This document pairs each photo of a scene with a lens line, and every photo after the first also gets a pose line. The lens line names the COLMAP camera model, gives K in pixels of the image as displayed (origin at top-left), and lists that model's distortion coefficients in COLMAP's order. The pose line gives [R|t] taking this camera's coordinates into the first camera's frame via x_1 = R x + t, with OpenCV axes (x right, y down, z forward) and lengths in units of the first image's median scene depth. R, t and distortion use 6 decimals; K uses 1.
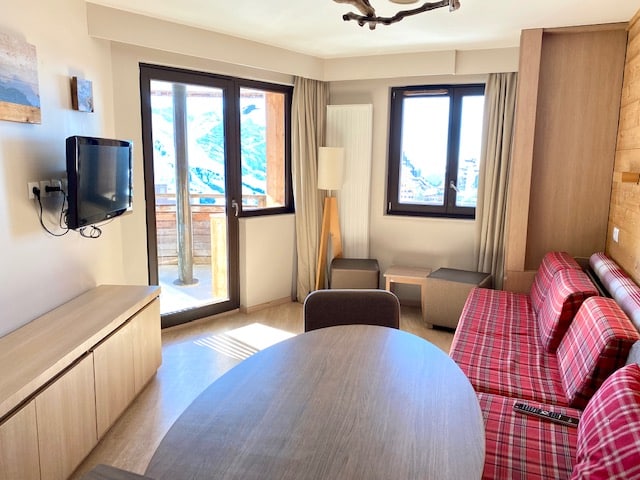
lens RADIAL K [[483.2, 0, 322.8], [0, 483.2, 237.7], [0, 0, 1]] dist [0.044426, -0.046472]
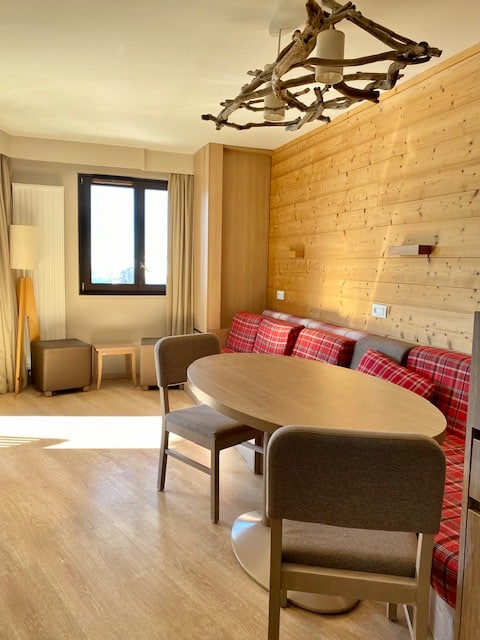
lens RADIAL K [[483.2, 0, 239.0], [0, 483.2, 325.9], [0, 0, 1]] dist [0.044426, -0.046472]
pose [[0.756558, -0.075860, 0.649511, -0.320033], [0.090432, 0.995842, 0.010974, 0.042014], [-0.647643, 0.050434, 0.760273, -0.012193]]
